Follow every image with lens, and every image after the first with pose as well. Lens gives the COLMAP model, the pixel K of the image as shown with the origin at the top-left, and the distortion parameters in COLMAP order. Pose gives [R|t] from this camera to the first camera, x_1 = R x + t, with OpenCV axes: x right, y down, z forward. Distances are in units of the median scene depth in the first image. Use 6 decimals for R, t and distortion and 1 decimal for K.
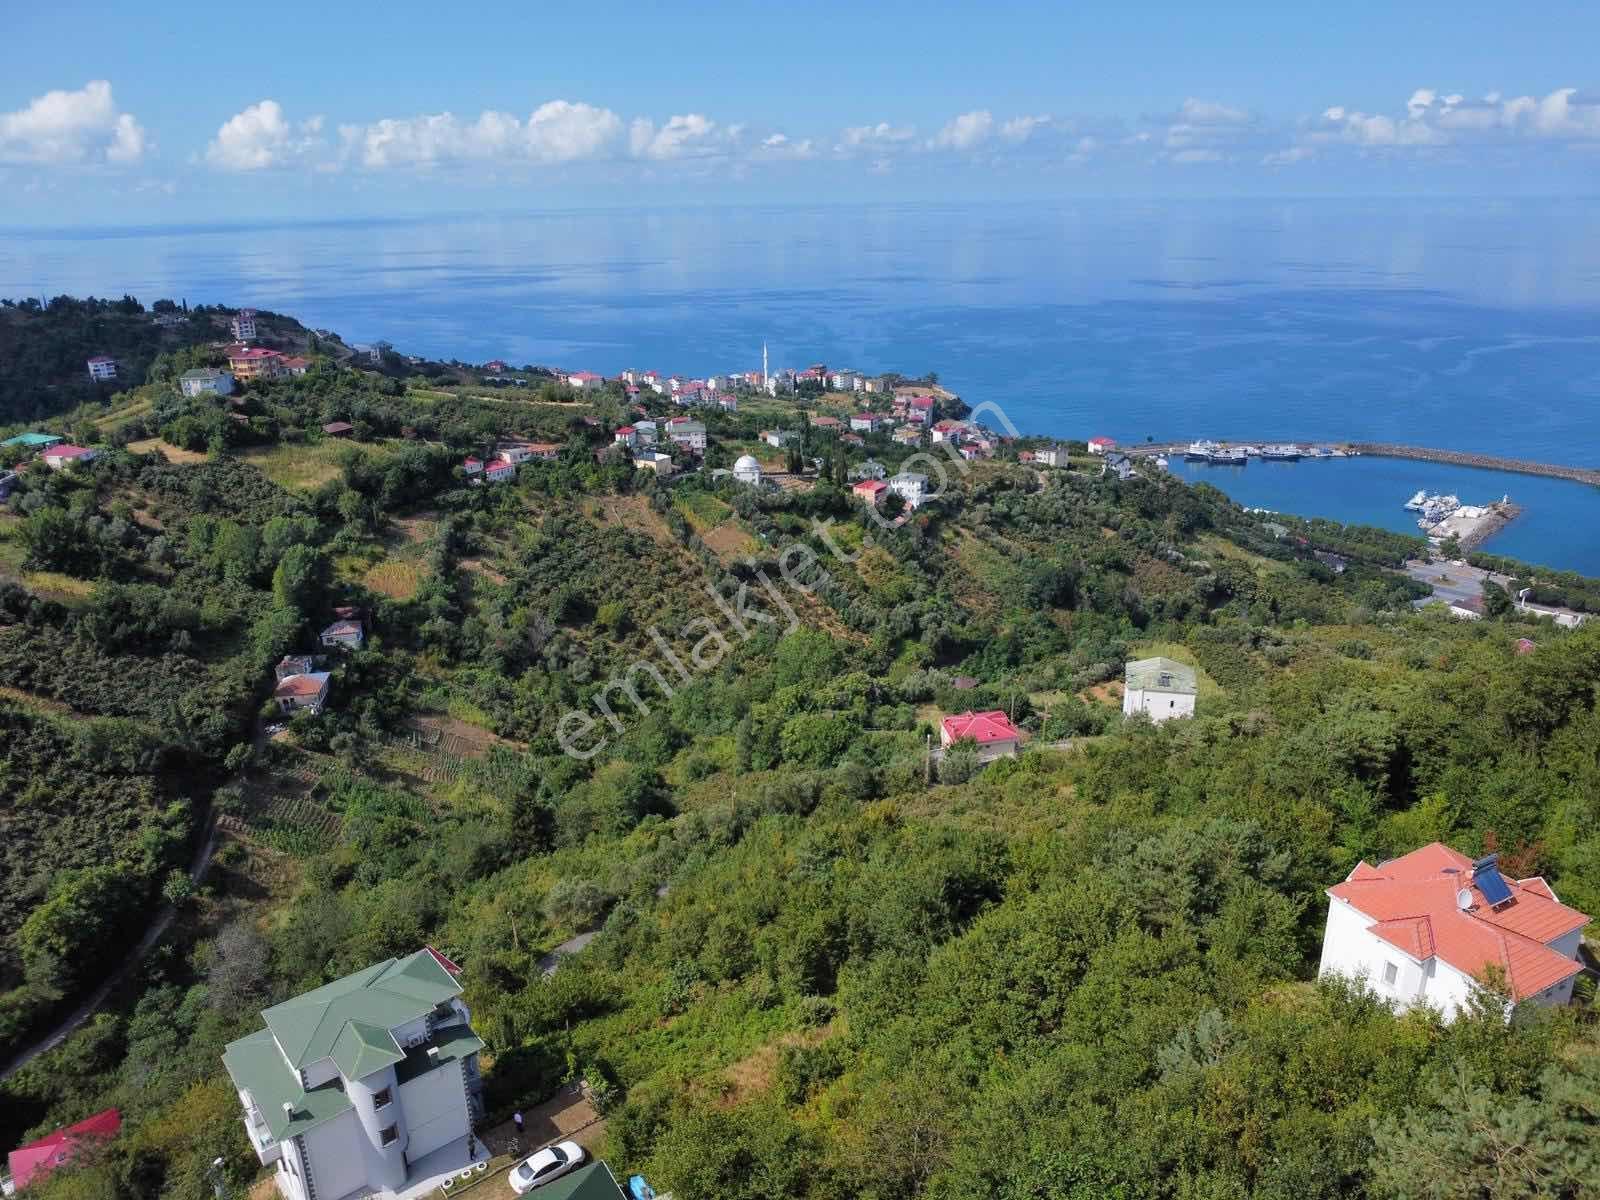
lens RADIAL K [[1157.8, 0, 804.2], [0, 1157.8, 602.8], [0, 0, 1]] dist [-0.025794, -0.009418]
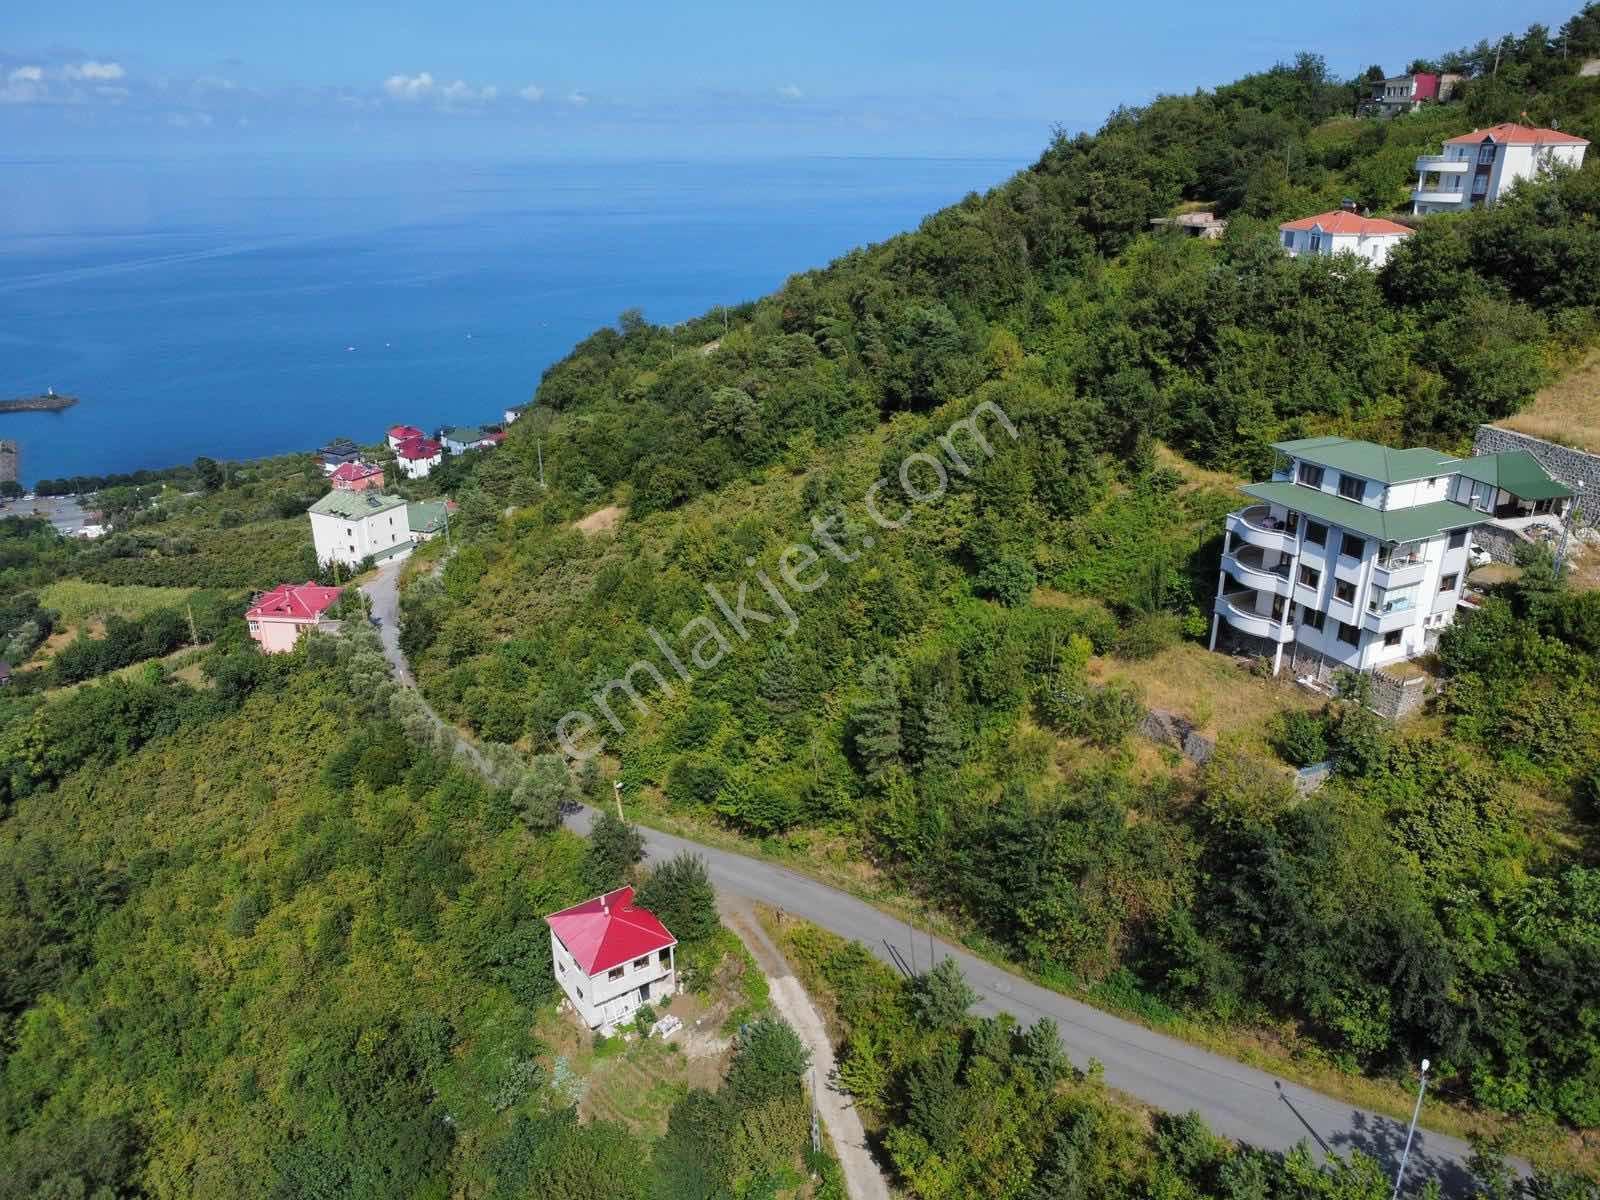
lens RADIAL K [[1157.8, 0, 794.4], [0, 1157.8, 603.1], [0, 0, 1]] dist [-0.025794, -0.009418]
pose [[0.249561, -0.342372, 0.905815, -0.278315], [0.316230, 0.912943, 0.257941, 0.003388], [-0.915269, 0.222074, 0.336103, 0.204385]]
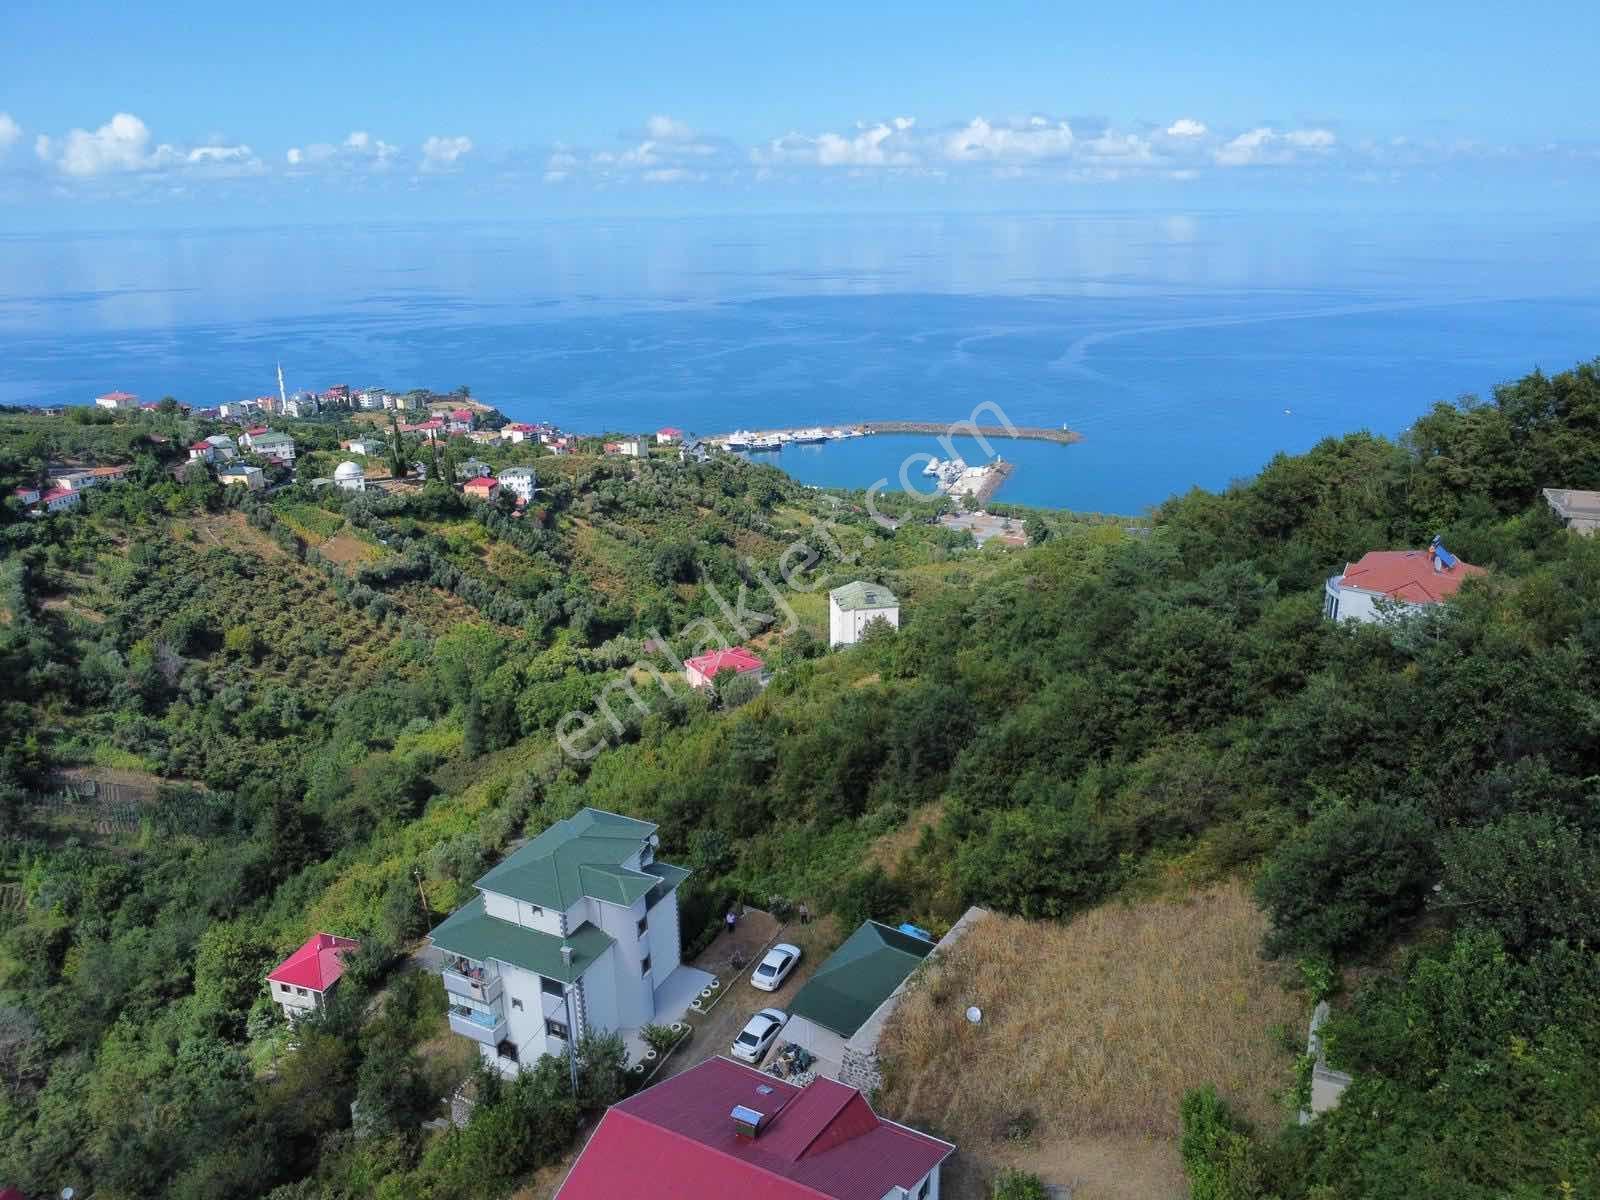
lens RADIAL K [[1157.8, 0, 799.3], [0, 1157.8, 601.9], [0, 0, 1]] dist [-0.025794, -0.009418]
pose [[0.912722, -0.129280, 0.387588, -0.100407], [0.135354, 0.990728, 0.011714, 0.026492], [-0.385509, 0.041770, 0.921758, 0.000575]]
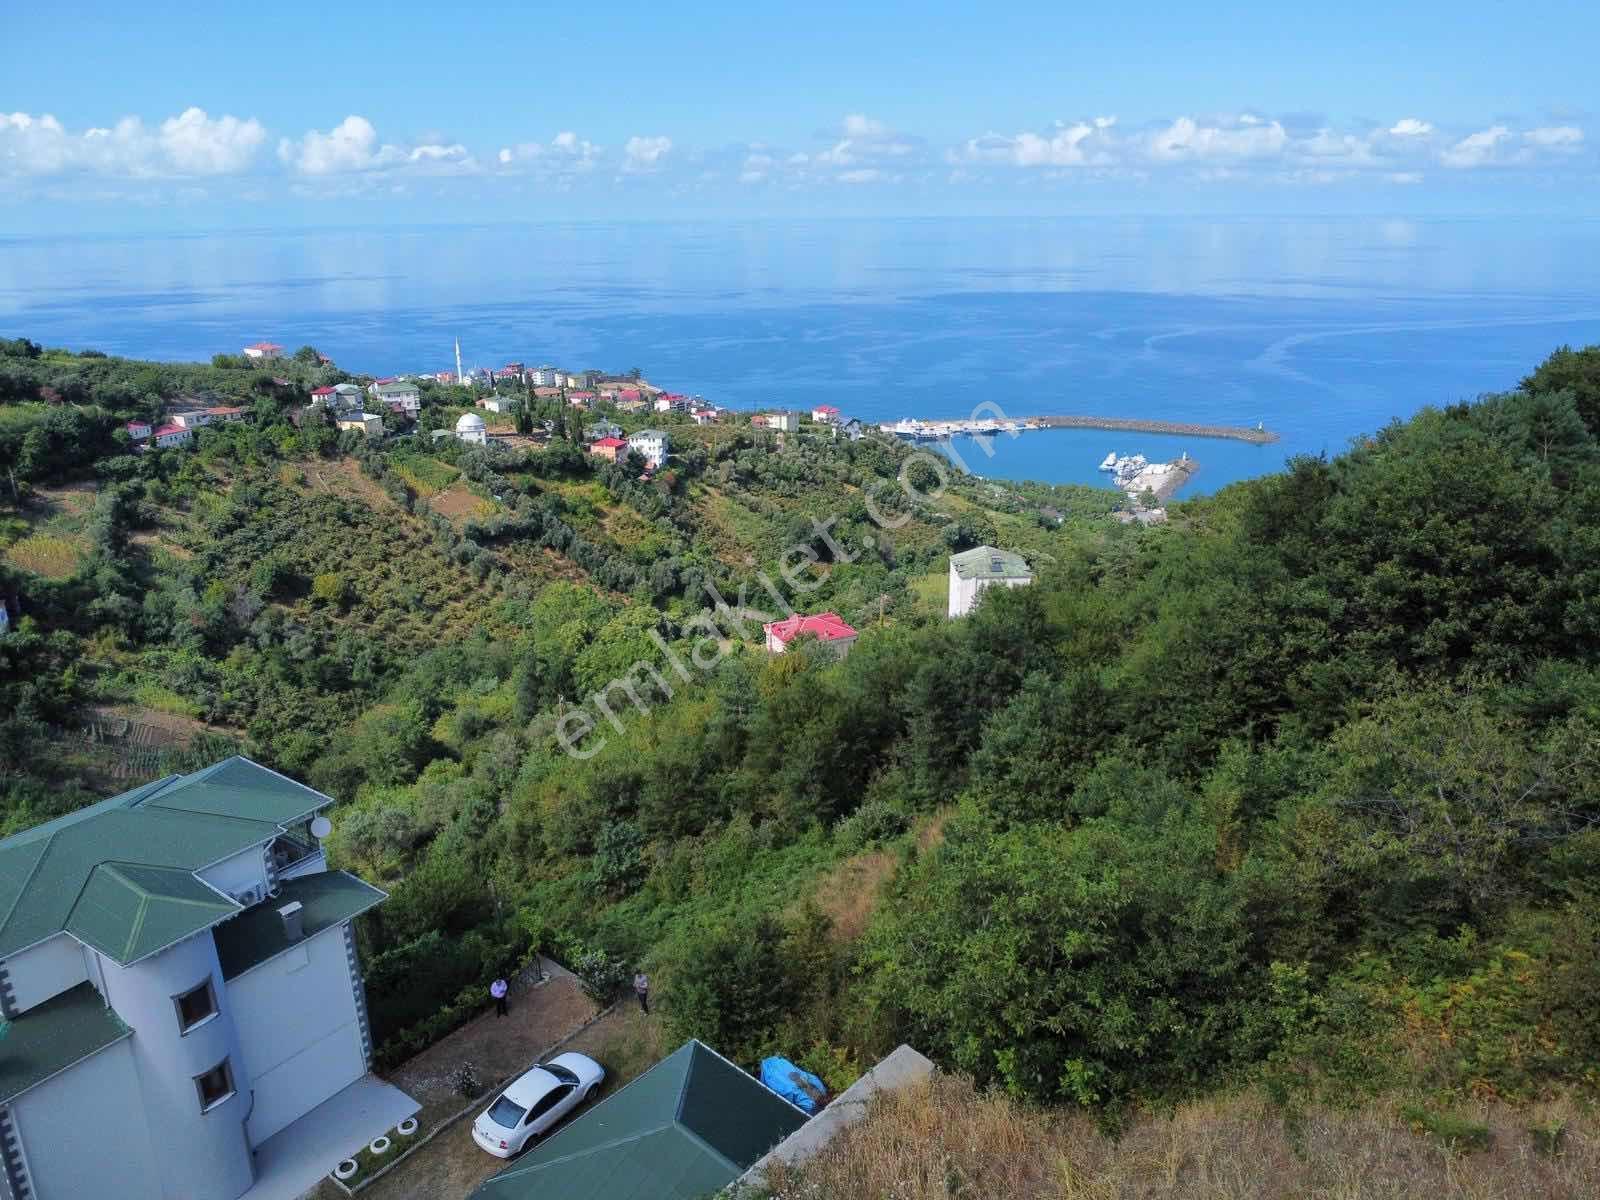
lens RADIAL K [[1157.8, 0, 799.6], [0, 1157.8, 599.4], [0, 0, 1]] dist [-0.025794, -0.009418]
pose [[0.965628, -0.077676, 0.248050, -0.038994], [0.082277, 0.996576, -0.008220, 0.048799], [-0.246562, 0.028347, 0.968712, 0.080577]]
